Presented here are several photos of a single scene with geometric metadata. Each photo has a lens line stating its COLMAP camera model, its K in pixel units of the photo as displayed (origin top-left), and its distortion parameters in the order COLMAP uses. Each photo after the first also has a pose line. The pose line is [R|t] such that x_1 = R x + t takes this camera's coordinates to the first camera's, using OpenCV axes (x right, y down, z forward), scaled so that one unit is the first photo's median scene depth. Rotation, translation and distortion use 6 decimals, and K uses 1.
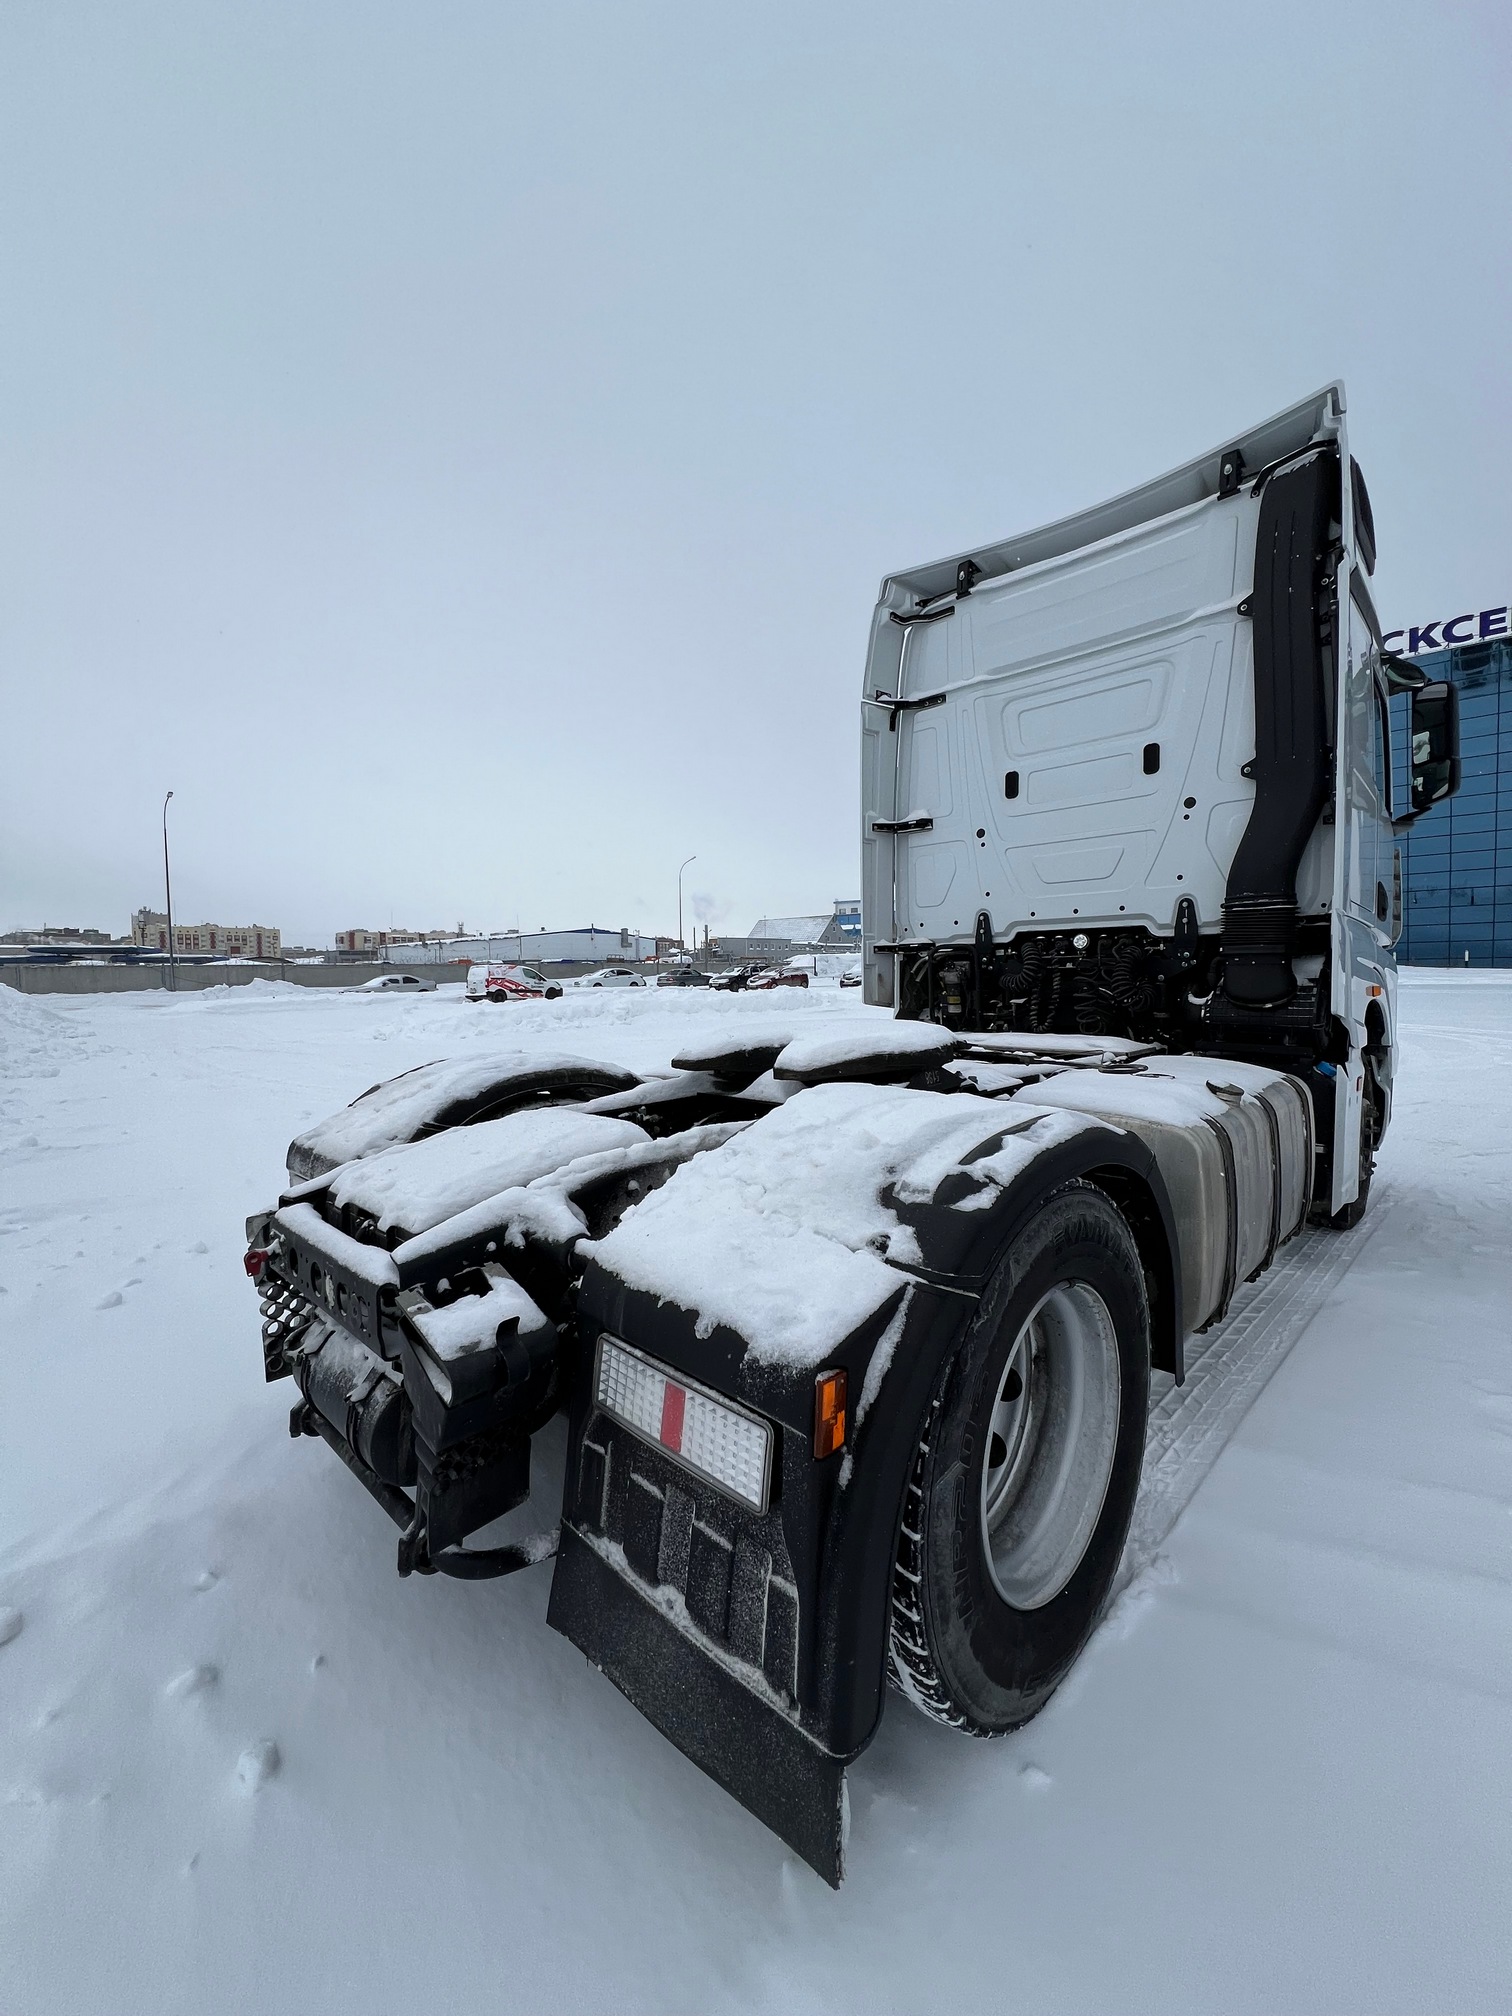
lens RADIAL K [[802.3, 0, 758.8], [0, 802.3, 1003.7], [0, 0, 1]] dist [-0.000277, 0.000164]
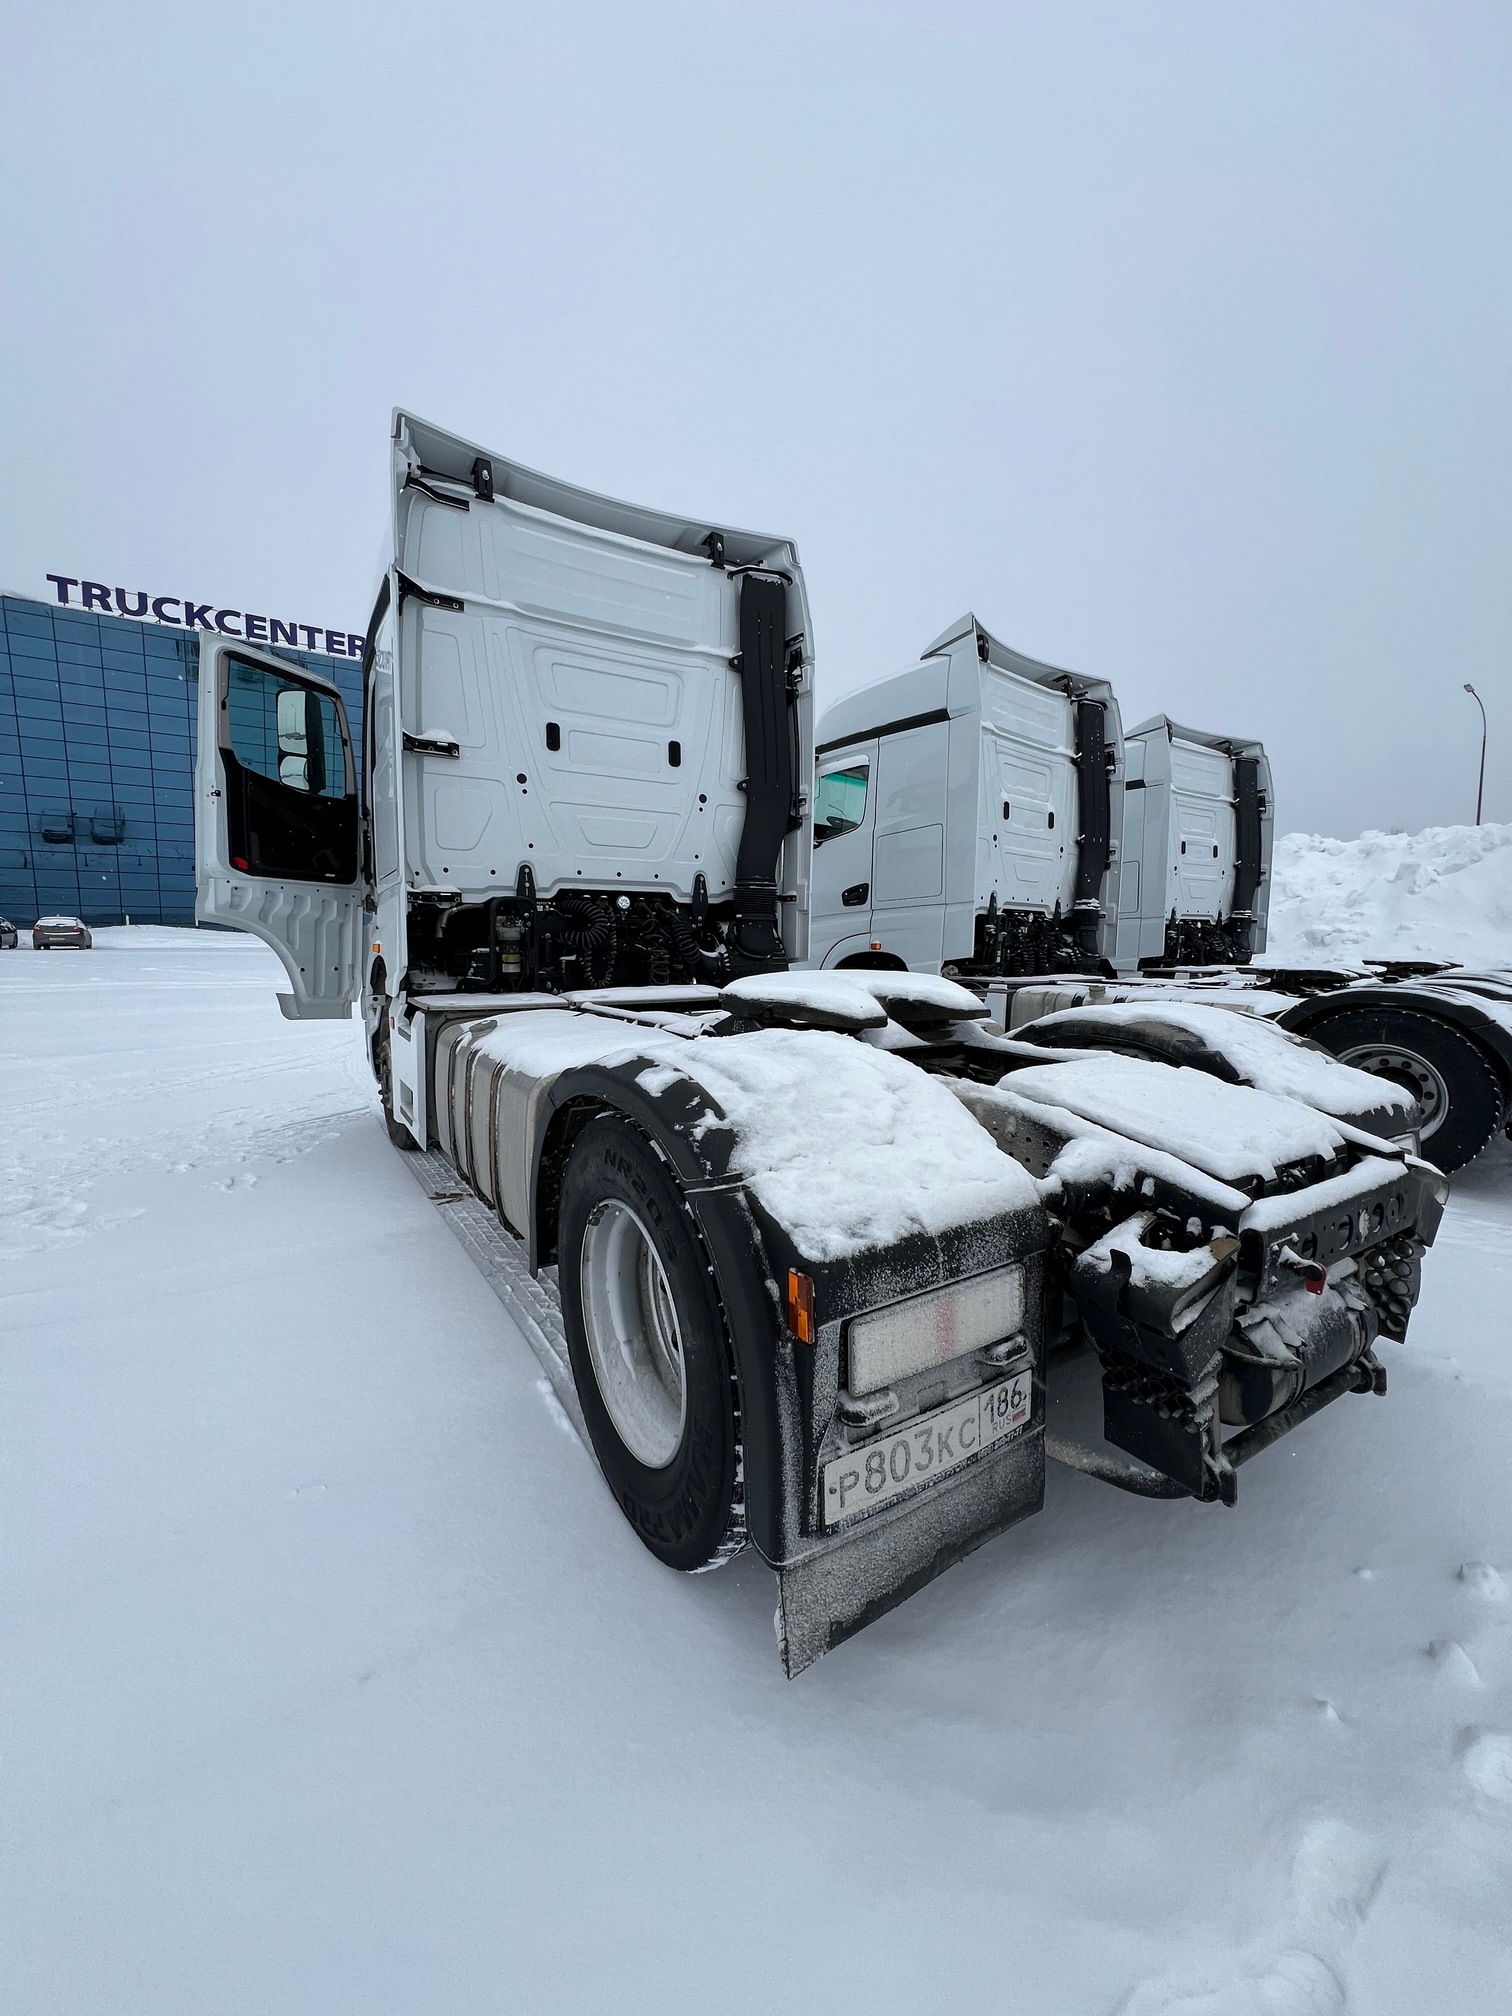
lens RADIAL K [[802.3, 0, 758.8], [0, 802.3, 1003.7], [0, 0, 1]] dist [-0.000277, 0.000164]
pose [[0.220262, -0.068718, 0.973017, -0.604441], [0.024583, 0.997590, 0.064888, -0.005503], [-0.975131, 0.009627, 0.221420, 0.544395]]
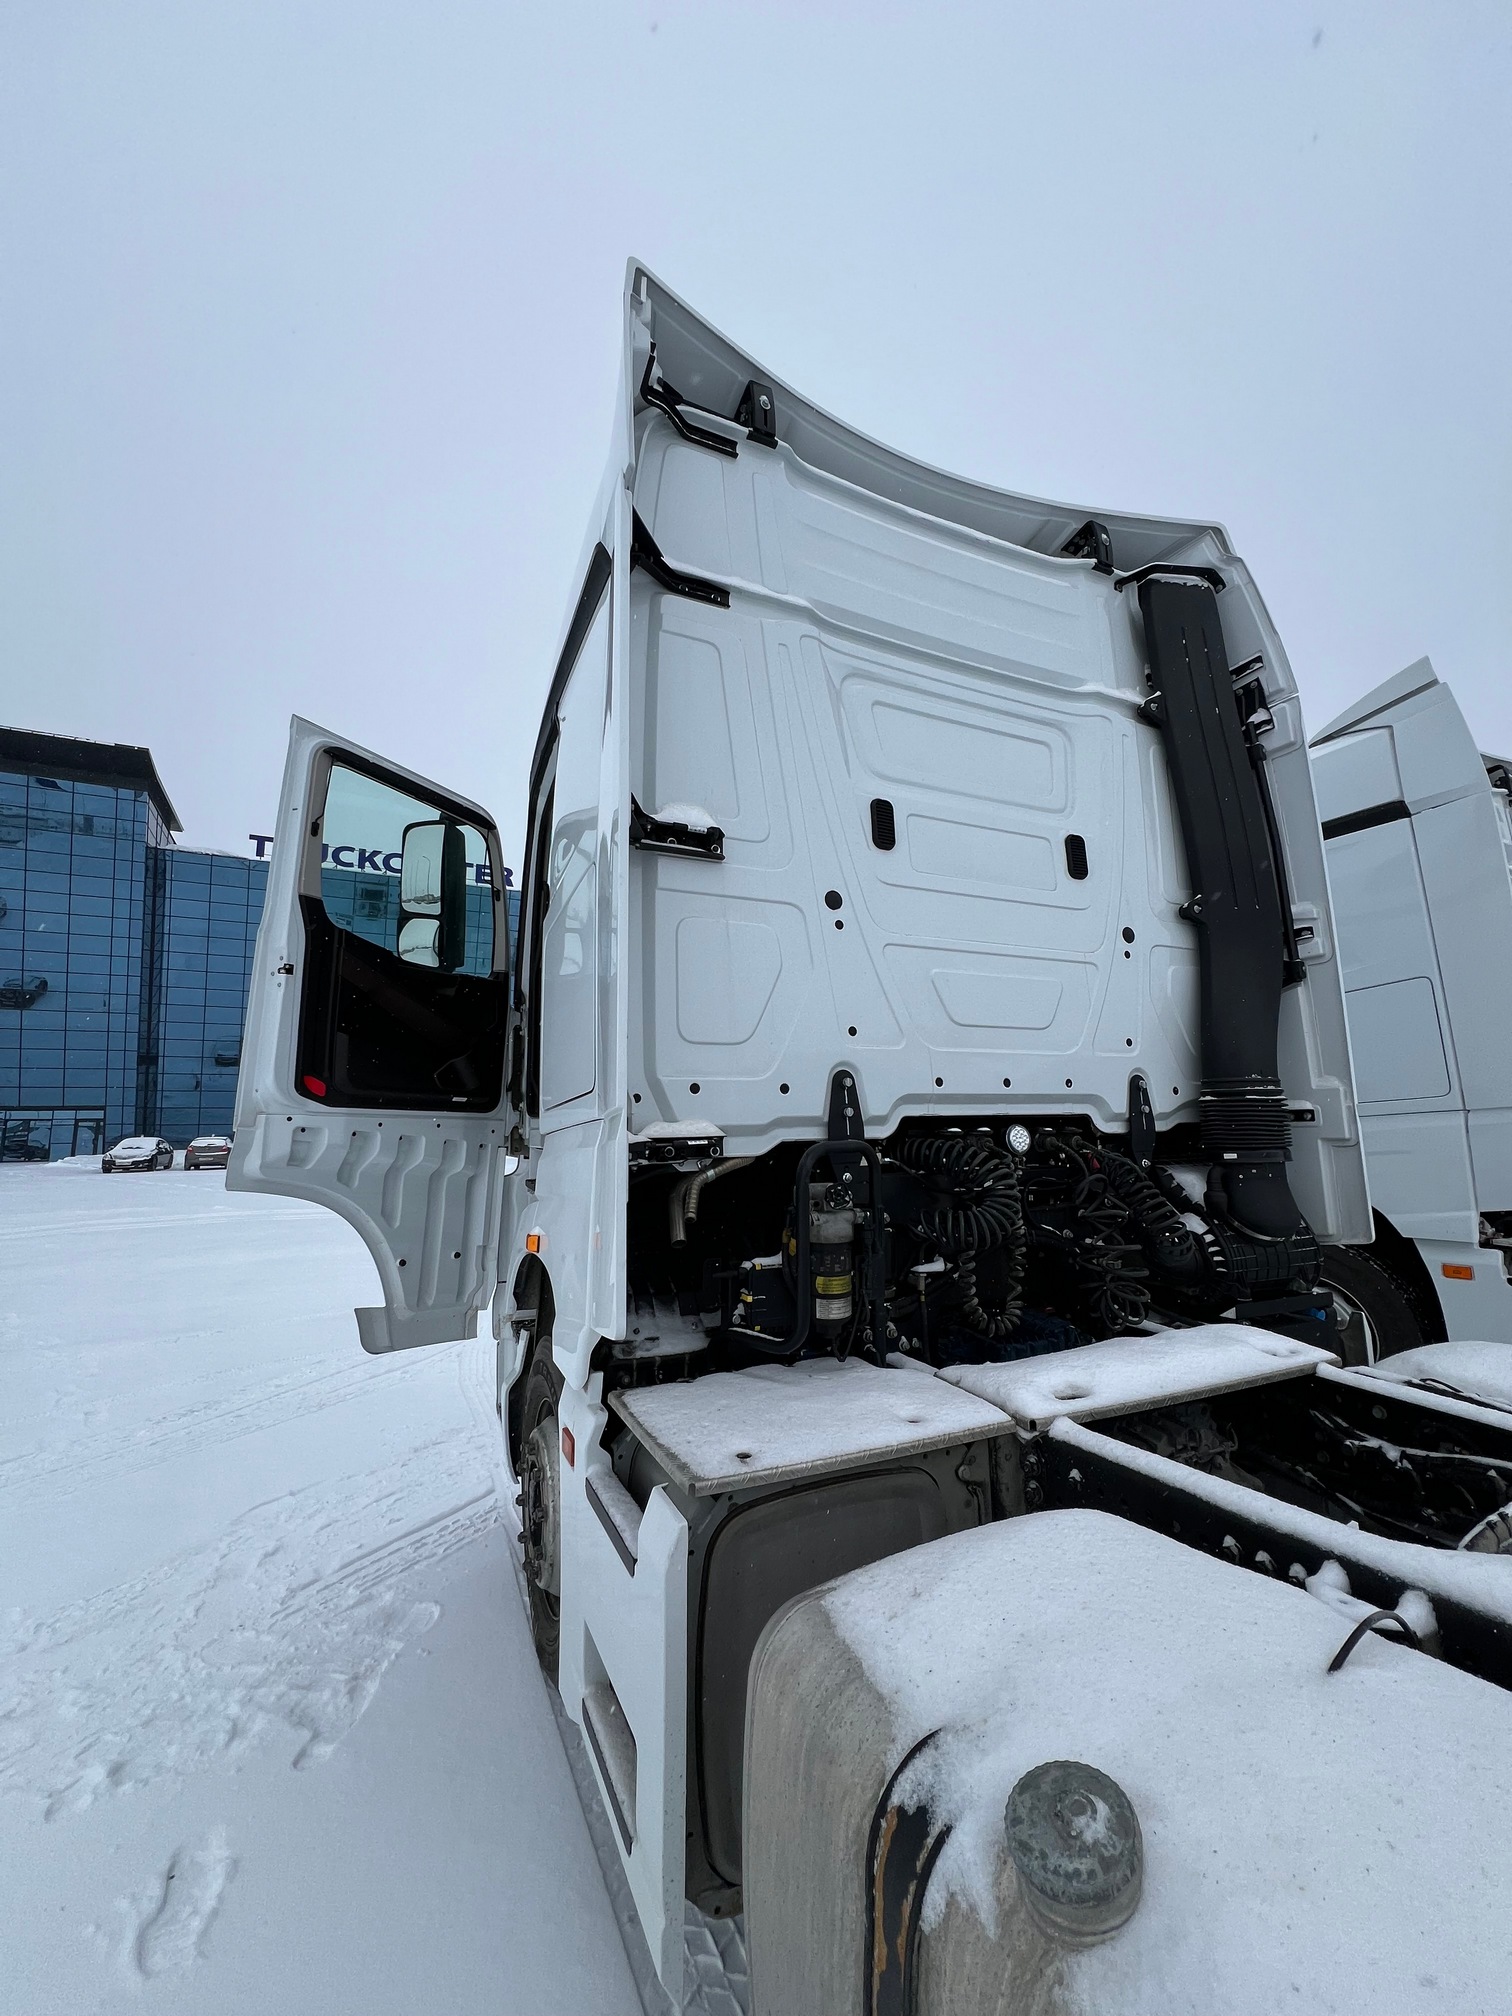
lens RADIAL K [[802.3, 0, 758.8], [0, 802.3, 1003.7], [0, 0, 1]] dist [-0.000277, 0.000164]
pose [[0.351231, 0.155829, 0.923230, -0.163137], [0.048523, 0.981698, -0.184158, -0.071906], [-0.935031, 0.109480, 0.337242, 0.917747]]
